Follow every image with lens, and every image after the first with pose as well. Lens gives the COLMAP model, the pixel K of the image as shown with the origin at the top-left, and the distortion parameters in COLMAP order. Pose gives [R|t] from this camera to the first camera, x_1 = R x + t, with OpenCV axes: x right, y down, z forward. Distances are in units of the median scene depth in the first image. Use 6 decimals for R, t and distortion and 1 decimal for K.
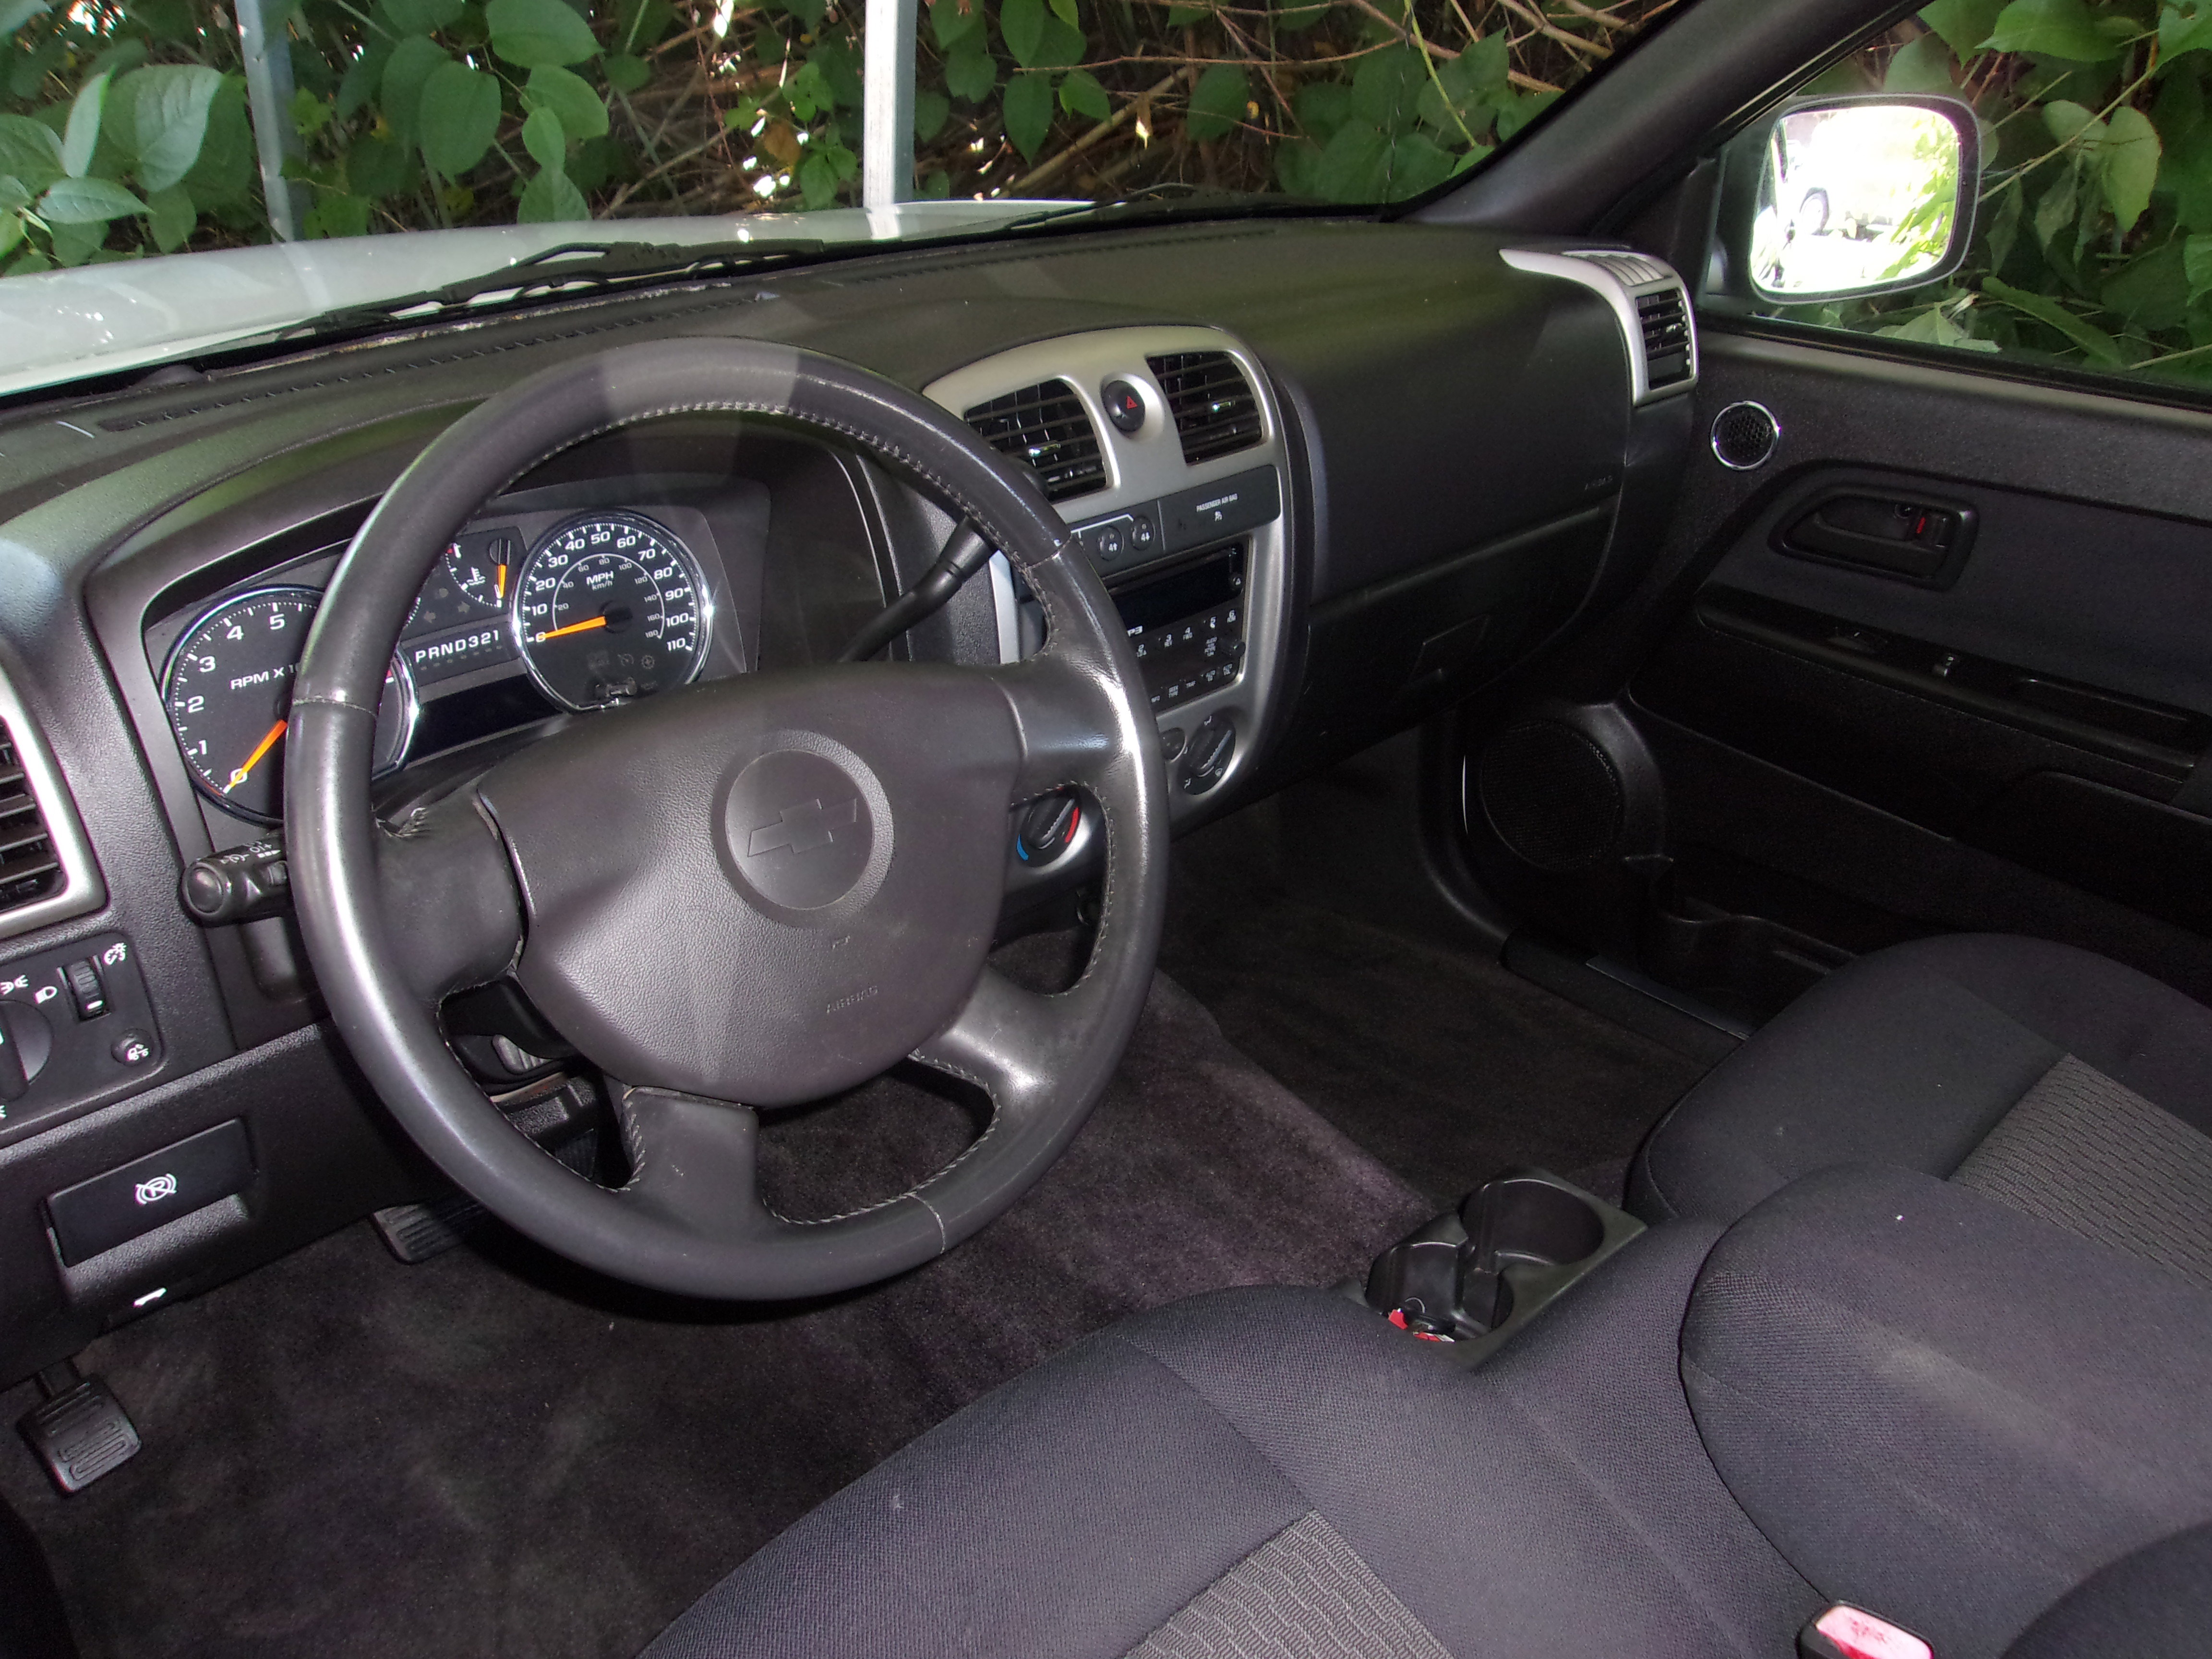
lens RADIAL K [[1747.5, 0, 1106.0], [0, 1747.5, 829.5], [0, 0, 1]] dist [0.013791, 0.010853]
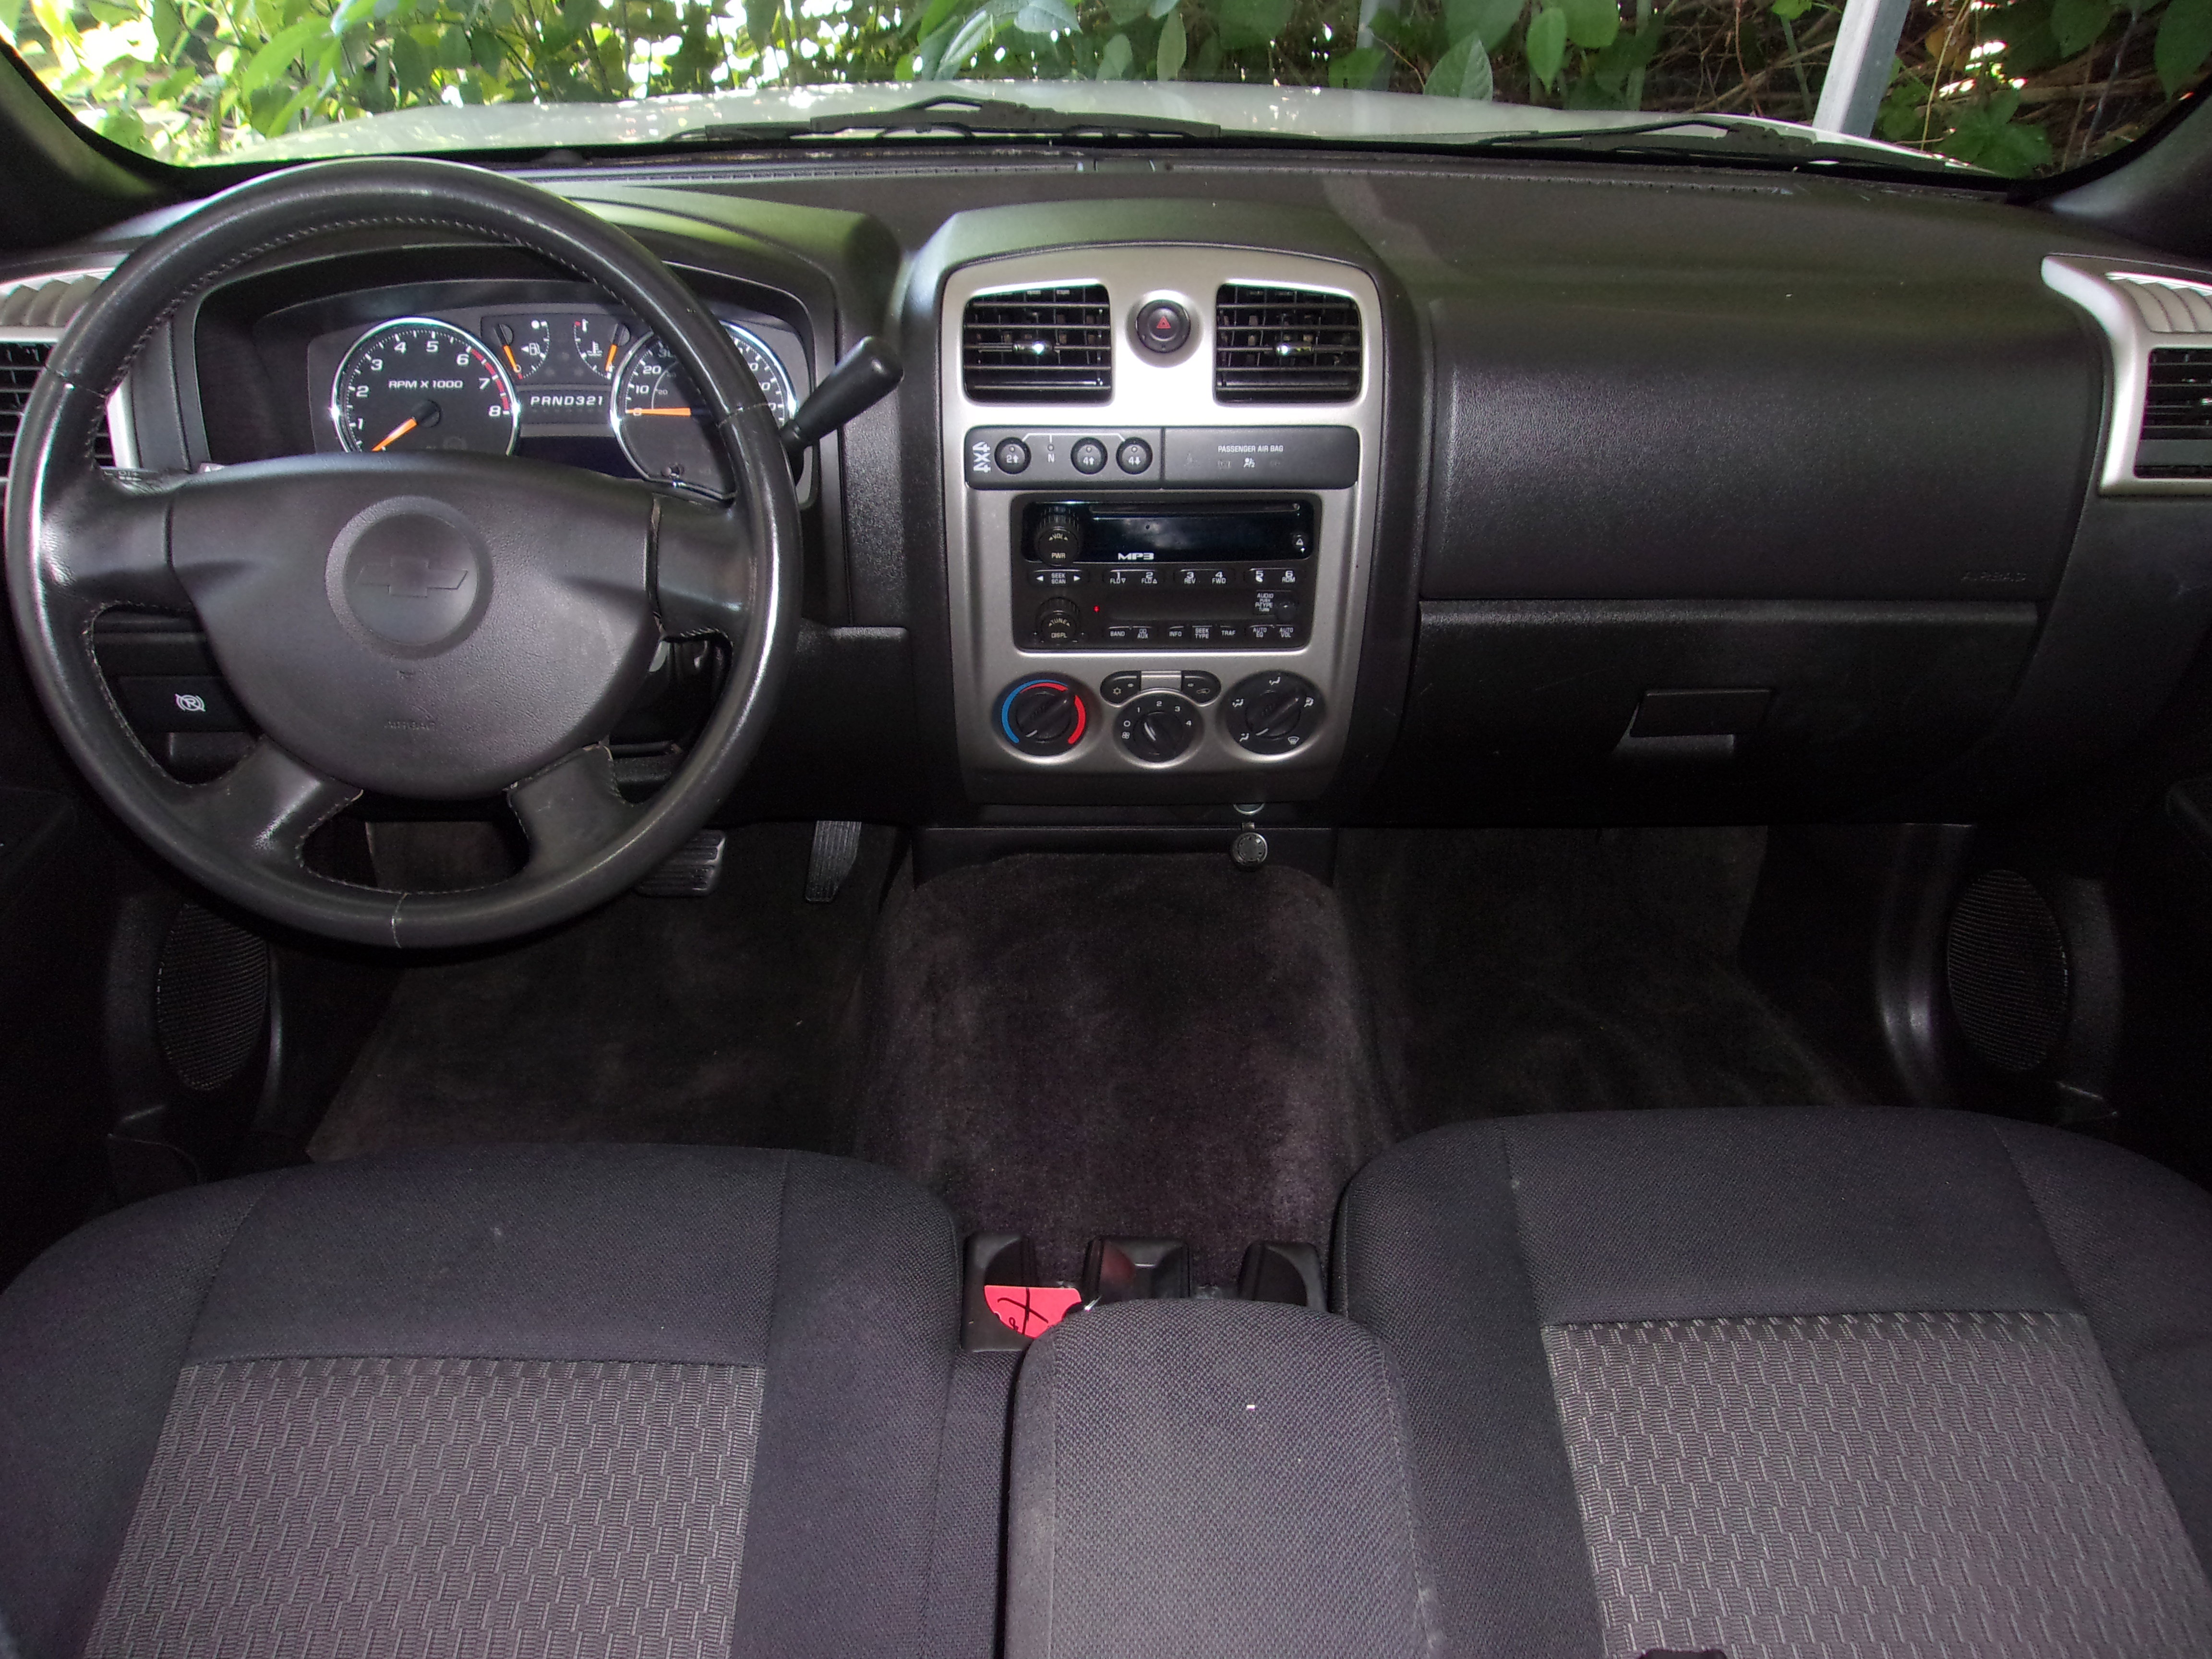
lens RADIAL K [[1760.0, 0, 1102.2], [0, 1760.0, 831.2], [0, 0, 1]] dist [-0.007176, 0.026380]
pose [[0.743453, 0.359963, -0.563652, 0.701339], [-0.320714, 0.931459, 0.171834, -0.150531], [0.586873, 0.053021, 0.807941, 0.218406]]
